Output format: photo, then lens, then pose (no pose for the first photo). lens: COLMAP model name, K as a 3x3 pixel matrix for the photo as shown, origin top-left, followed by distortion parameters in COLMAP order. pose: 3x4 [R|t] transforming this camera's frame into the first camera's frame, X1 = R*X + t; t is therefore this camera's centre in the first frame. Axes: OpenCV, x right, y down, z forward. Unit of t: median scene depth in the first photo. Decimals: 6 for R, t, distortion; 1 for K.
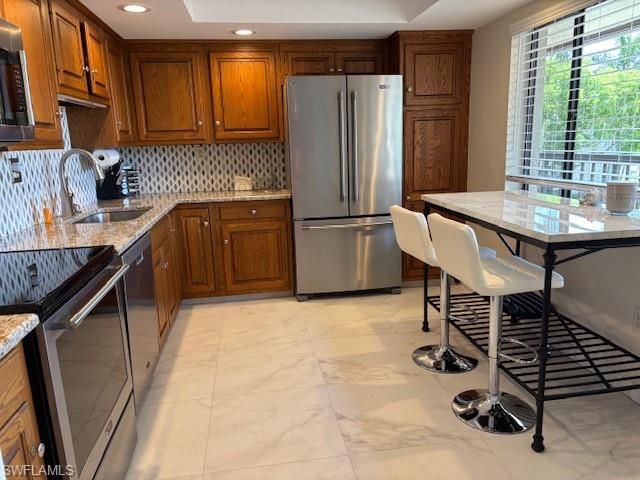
lens RADIAL K [[480.9, 0, 320.0], [0, 480.9, 240.0], [0, 0, 1]] dist [0.051794, -0.057401]
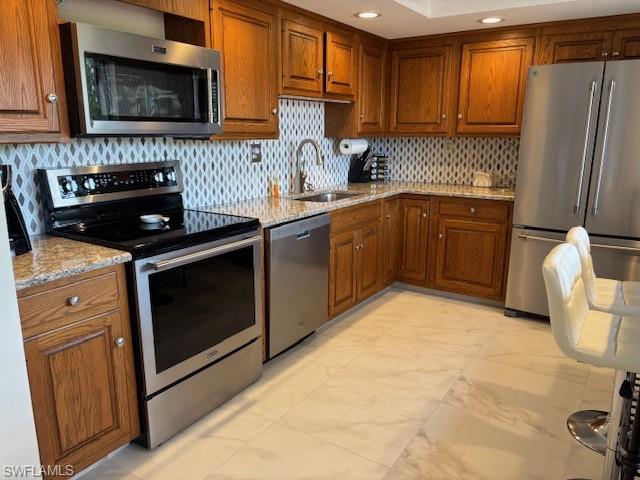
lens RADIAL K [[480.9, 0, 320.0], [0, 480.9, 240.0], [0, 0, 1]] dist [0.051794, -0.057401]
pose [[0.746165, 0.184257, -0.639755, 0.256691], [-0.164019, 0.982197, 0.091584, -0.038817], [0.645241, 0.036595, 0.763103, 0.074852]]
